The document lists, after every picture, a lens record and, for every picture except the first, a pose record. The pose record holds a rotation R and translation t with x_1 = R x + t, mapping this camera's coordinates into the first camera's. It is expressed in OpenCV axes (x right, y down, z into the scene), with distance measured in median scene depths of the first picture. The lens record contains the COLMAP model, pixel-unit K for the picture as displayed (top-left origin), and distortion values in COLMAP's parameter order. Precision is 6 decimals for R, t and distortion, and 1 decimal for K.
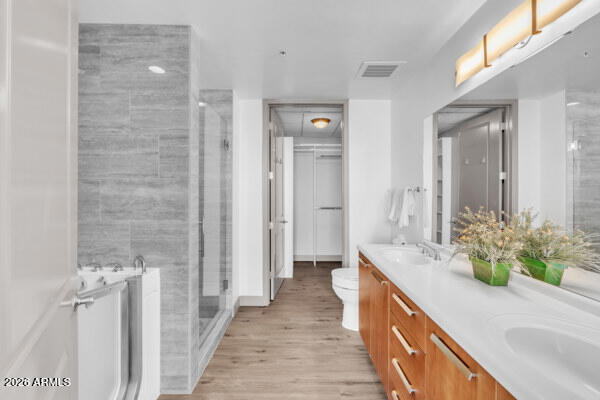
lens RADIAL K [[262.8, 0, 300.0], [0, 262.8, 200.0], [0, 0, 1]] dist [-0.010981, 0.001605]
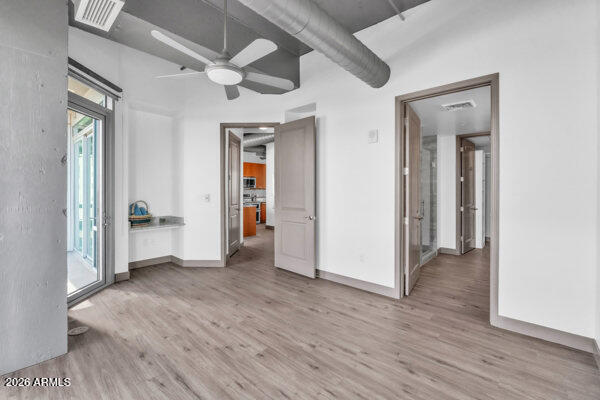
lens RADIAL K [[262.8, 0, 300.0], [0, 262.8, 200.0], [0, 0, 1]] dist [-0.010981, 0.001605]
pose [[0.744880, 0.008917, -0.667138, 0.261057], [0.008563, 0.999701, 0.022923, -0.008622], [0.667143, -0.022788, 0.744581, -1.036584]]
